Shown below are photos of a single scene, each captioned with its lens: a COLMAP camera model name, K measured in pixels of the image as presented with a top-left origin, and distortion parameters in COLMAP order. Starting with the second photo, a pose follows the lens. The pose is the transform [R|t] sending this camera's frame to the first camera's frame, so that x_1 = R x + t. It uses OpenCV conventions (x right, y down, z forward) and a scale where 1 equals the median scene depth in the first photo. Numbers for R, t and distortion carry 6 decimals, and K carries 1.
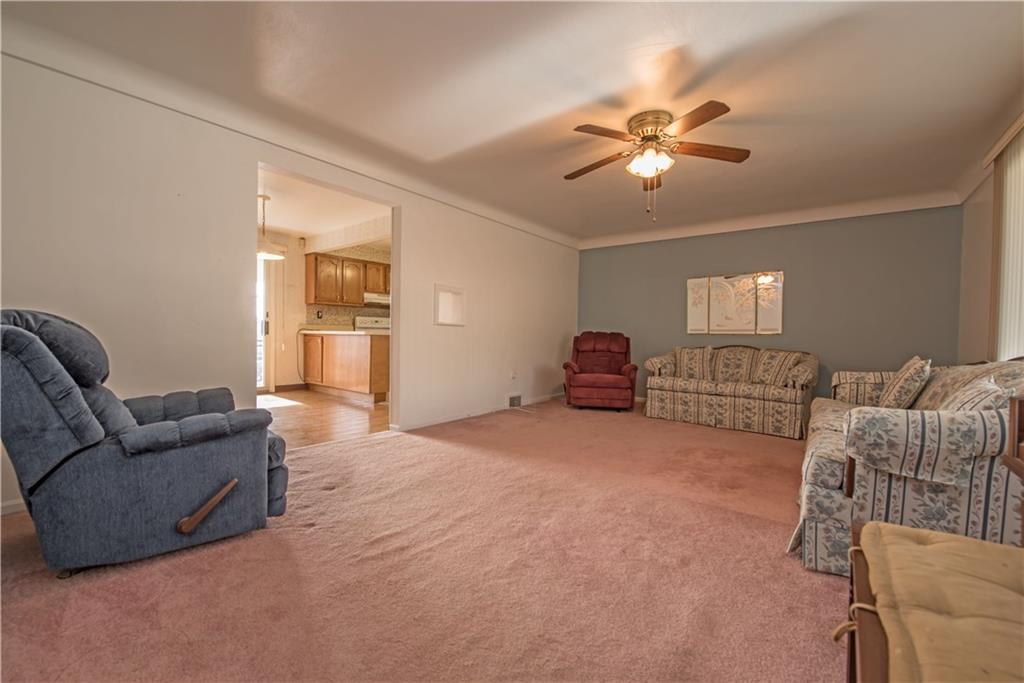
lens RADIAL K [[409.6, 0, 510.0], [0, 409.6, 336.1], [0, 0, 1]] dist [-0.003035, -0.000190]
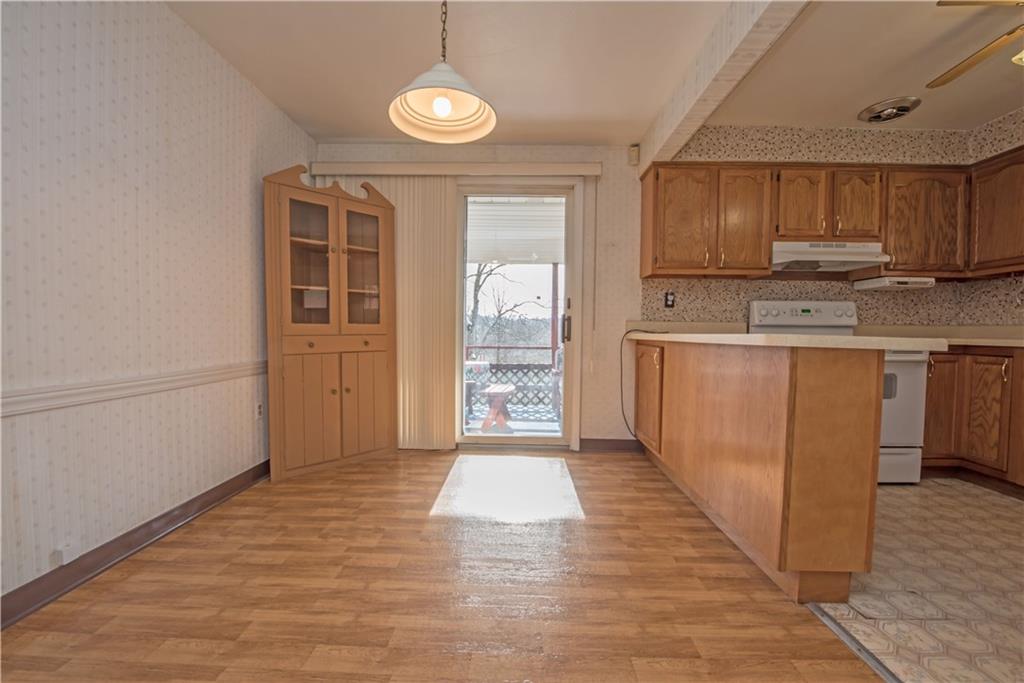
lens RADIAL K [[409.6, 0, 517.1], [0, 409.6, 337.3], [0, 0, 1]] dist [-0.003035, -0.000190]
pose [[0.611018, 0.014520, -0.791483, -0.288089], [-0.011072, 0.999891, 0.009796, -0.016444], [0.791539, 0.002778, 0.611112, 0.842753]]
